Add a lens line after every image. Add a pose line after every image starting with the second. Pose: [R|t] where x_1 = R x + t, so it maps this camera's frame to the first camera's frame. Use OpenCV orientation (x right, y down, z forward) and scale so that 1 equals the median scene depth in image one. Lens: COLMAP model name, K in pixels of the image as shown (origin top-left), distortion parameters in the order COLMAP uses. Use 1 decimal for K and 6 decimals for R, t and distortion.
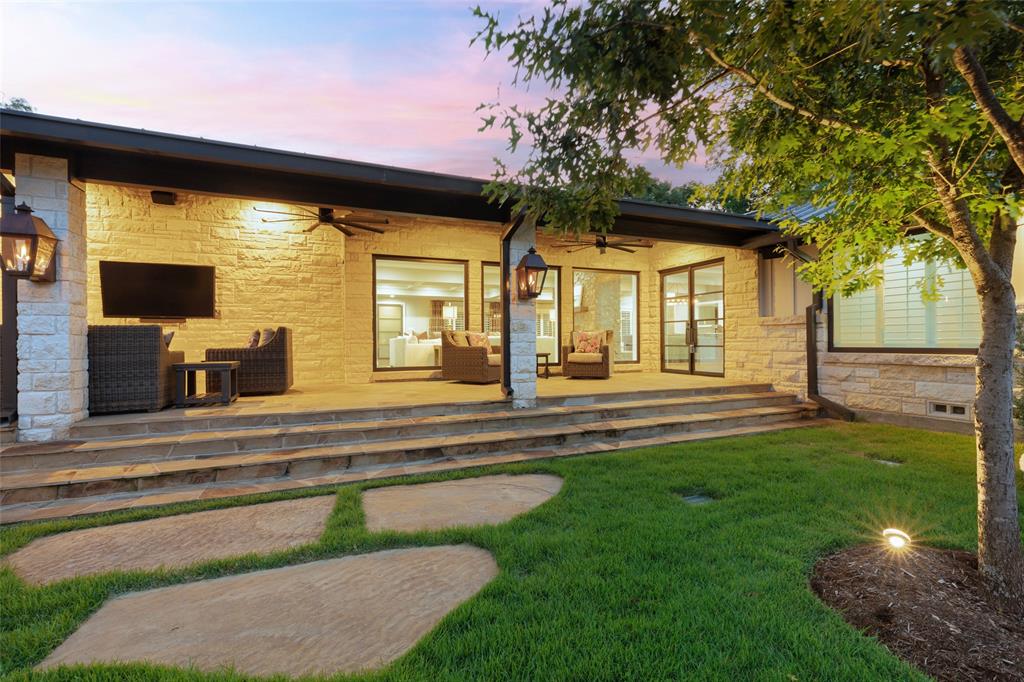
lens RADIAL K [[475.5, 0, 485.9], [0, 475.5, 337.4], [0, 0, 1]] dist [-0.000445, 0.000176]
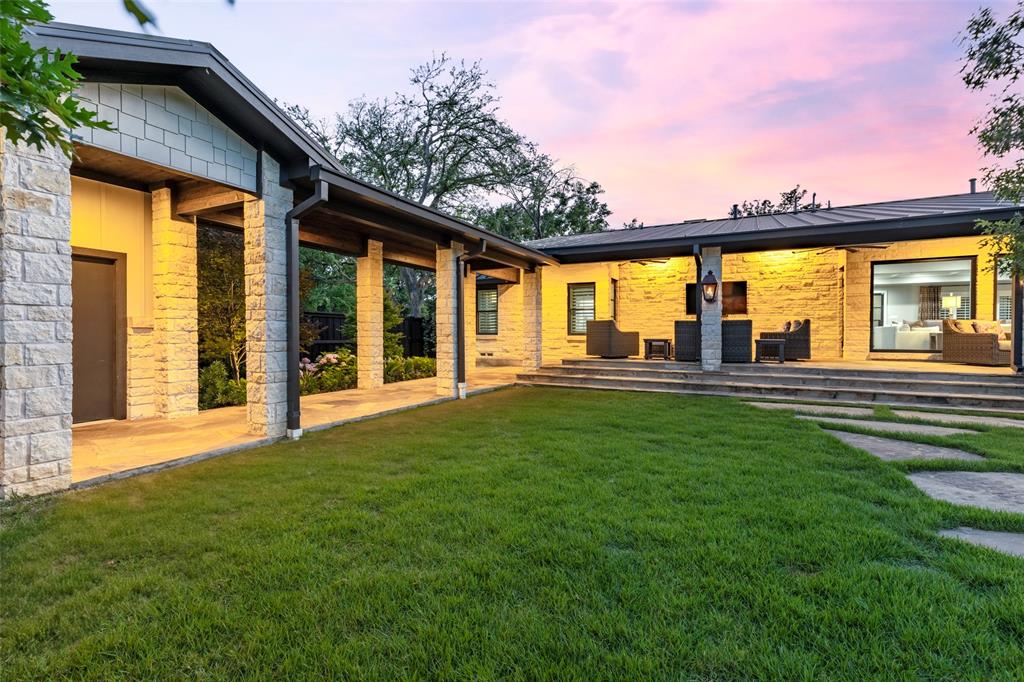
lens RADIAL K [[475.5, 0, 485.9], [0, 475.5, 337.4], [0, 0, 1]] dist [-0.000445, 0.000176]
pose [[0.666848, 0.016112, -0.745020, 0.032112], [0.001949, 0.999725, 0.023365, -0.000233], [0.745191, -0.017033, 0.666633, -0.660348]]
